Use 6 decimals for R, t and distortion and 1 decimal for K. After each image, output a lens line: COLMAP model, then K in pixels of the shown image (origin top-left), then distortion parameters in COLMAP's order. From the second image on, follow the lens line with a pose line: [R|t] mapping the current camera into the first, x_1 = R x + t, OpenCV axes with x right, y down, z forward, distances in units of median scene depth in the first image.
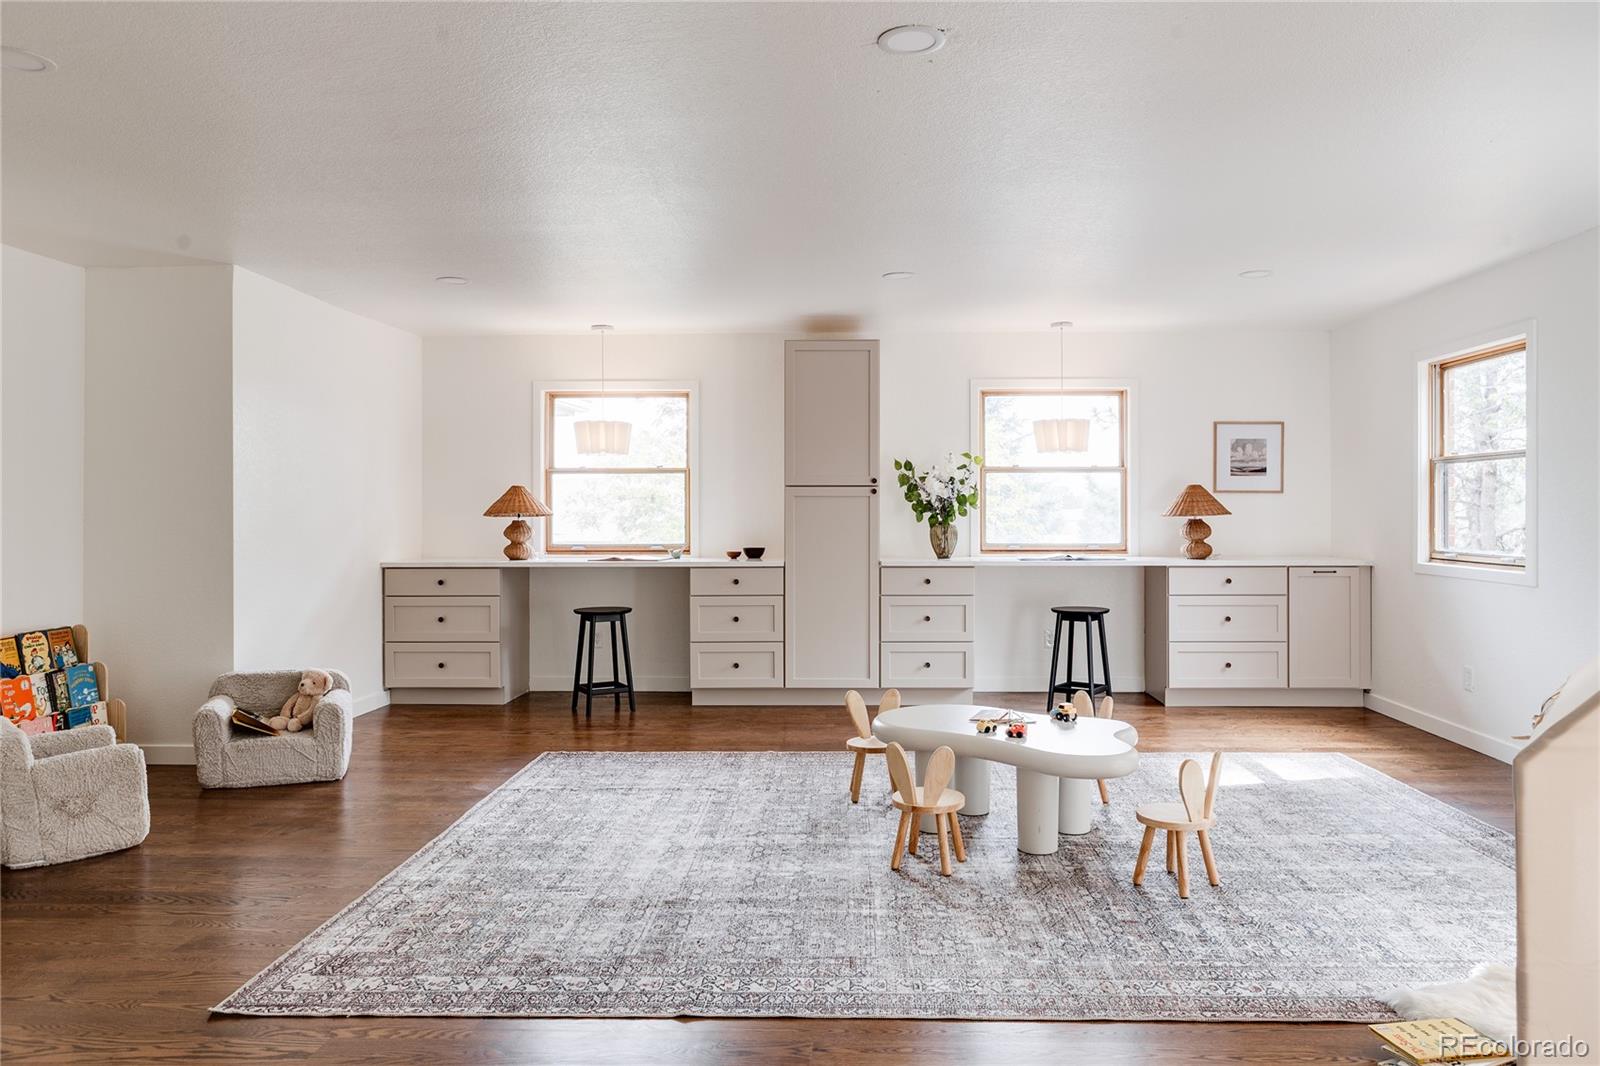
lens RADIAL K [[1115.7, 0, 800.0], [0, 1115.7, 533.0], [0, 0, 1]] dist [-0.011068, 0.000996]
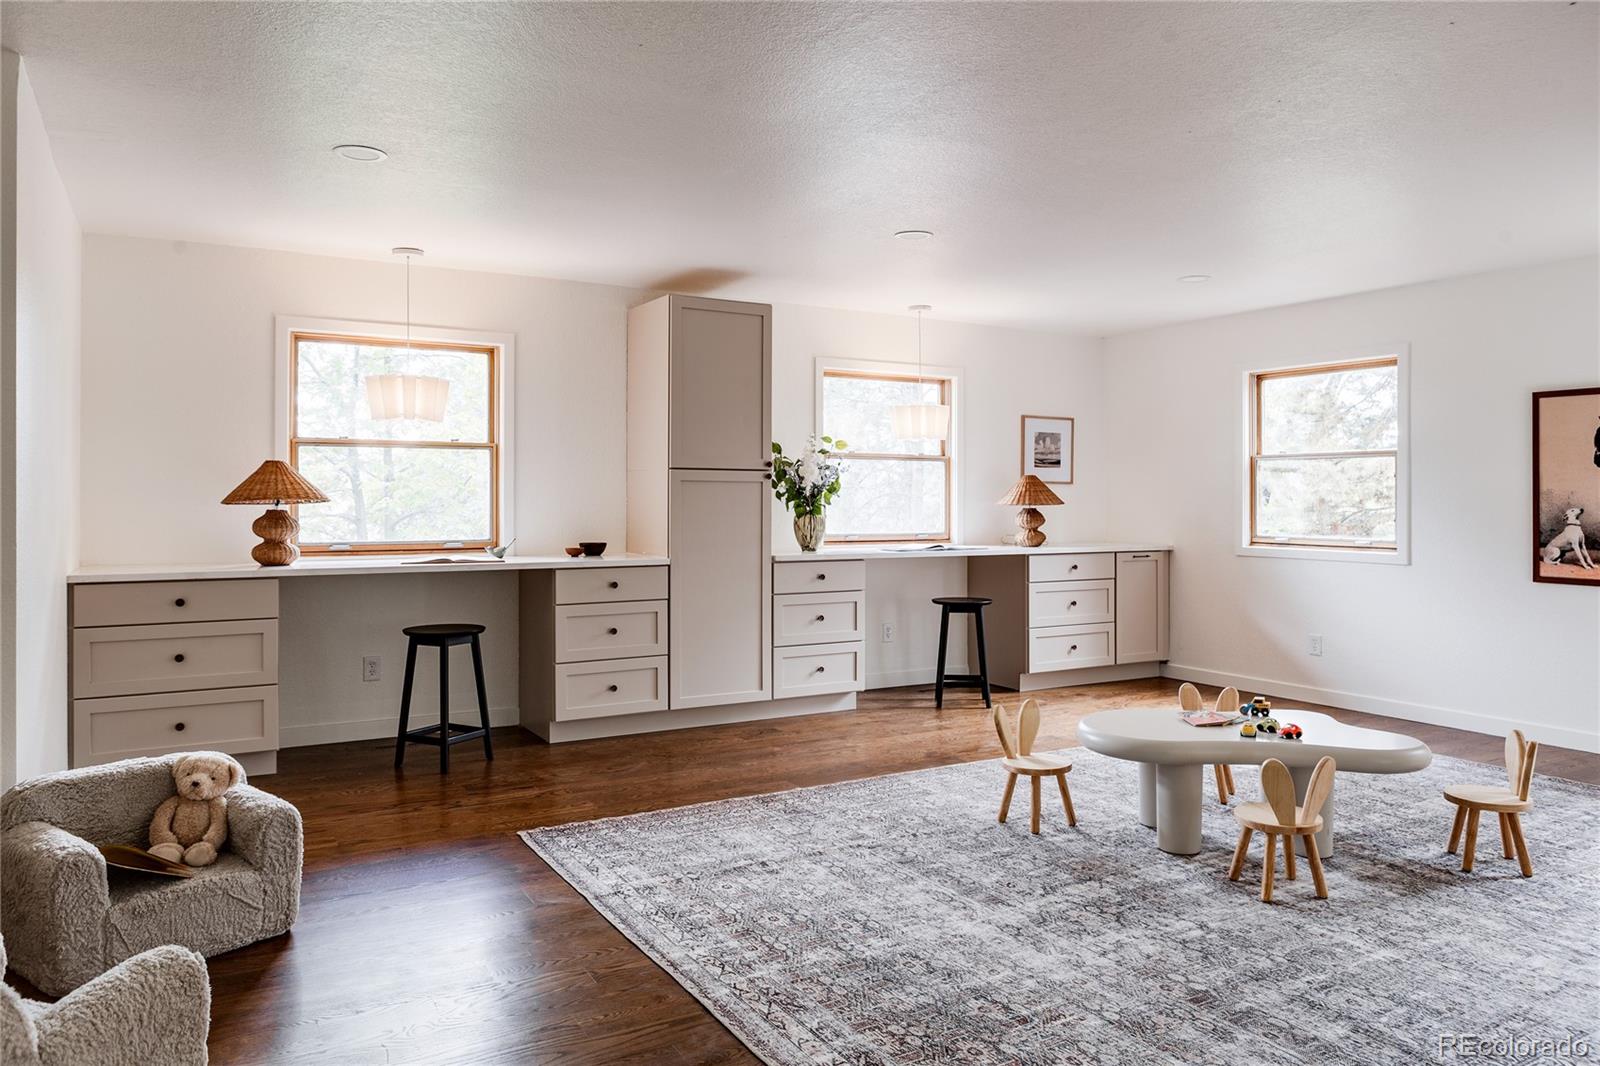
lens RADIAL K [[1113.6, 0, 799.8], [0, 1113.6, 512.9], [0, 0, 1]] dist [-0.021667, 0.023840]
pose [[0.838569, -0.001851, 0.544792, -0.386032], [0.005481, 0.999972, -0.005040, -0.004124], [-0.544767, 0.007213, 0.838556, 0.247777]]
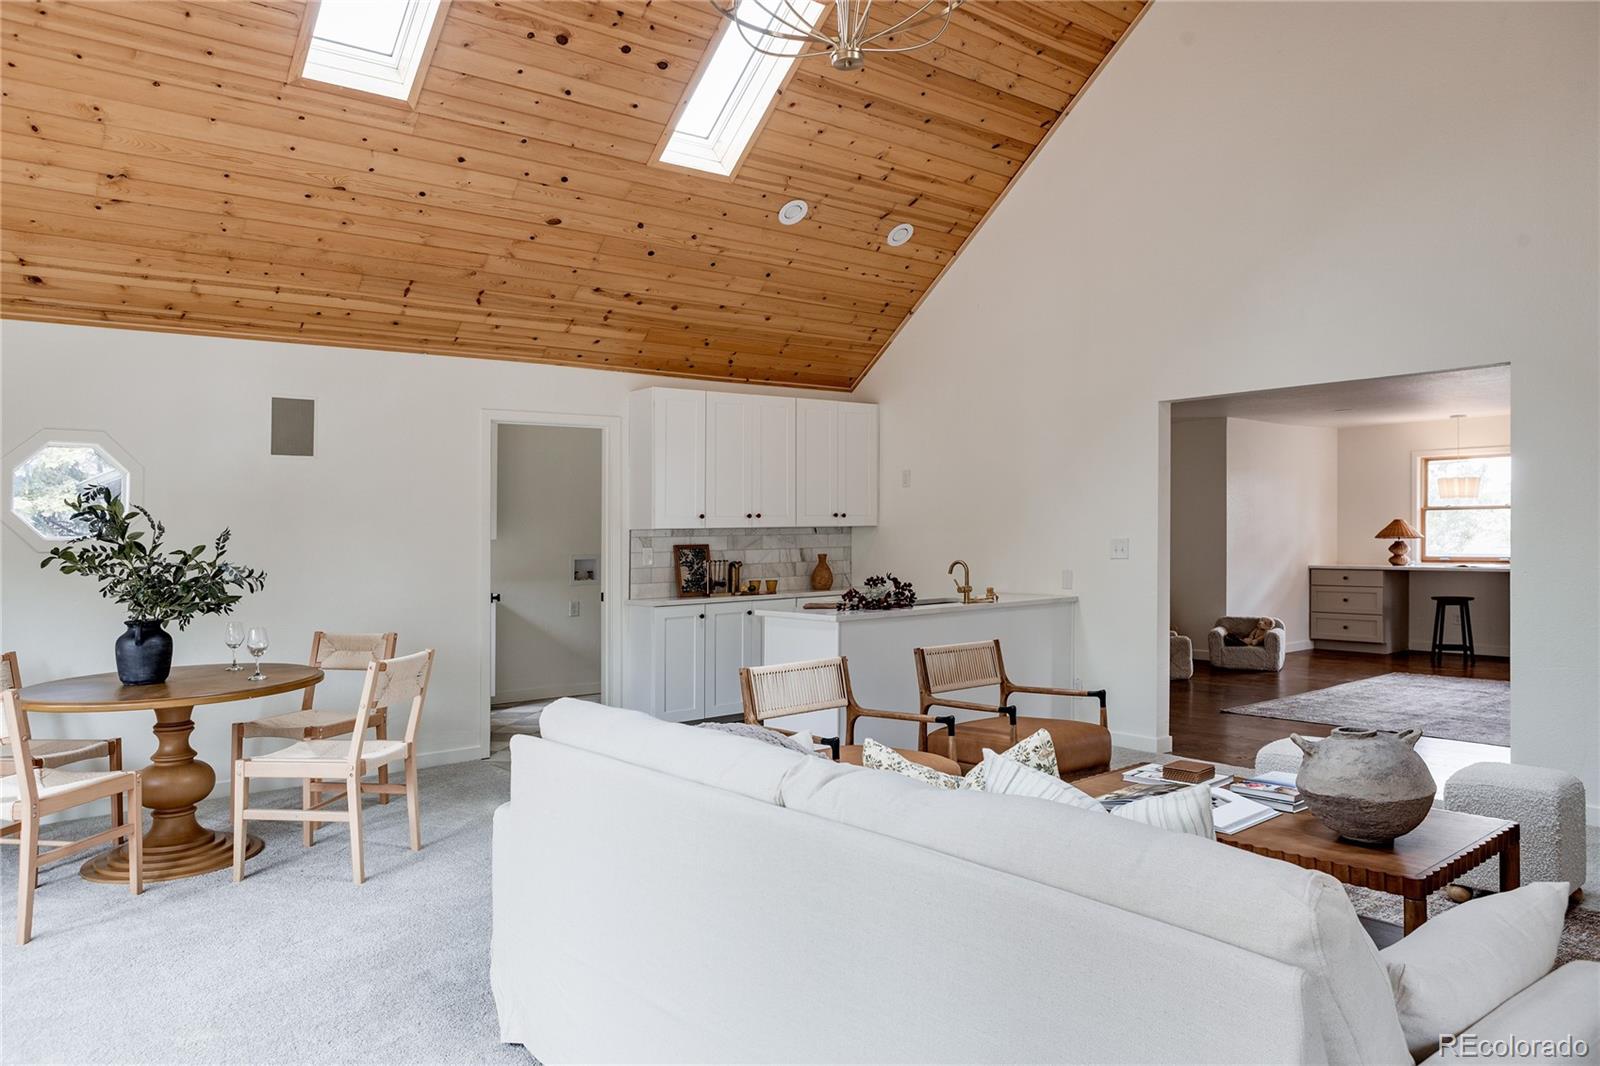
lens RADIAL K [[1023.6, 0, 798.6], [0, 1023.6, 551.5], [0, 0, 1]] dist [-0.001258, 0.001183]
pose [[0.653234, 0.009457, -0.757097, 0.319405], [-0.001760, 0.999938, 0.010972, -0.011497], [0.757154, -0.005834, 0.653210, -0.657258]]
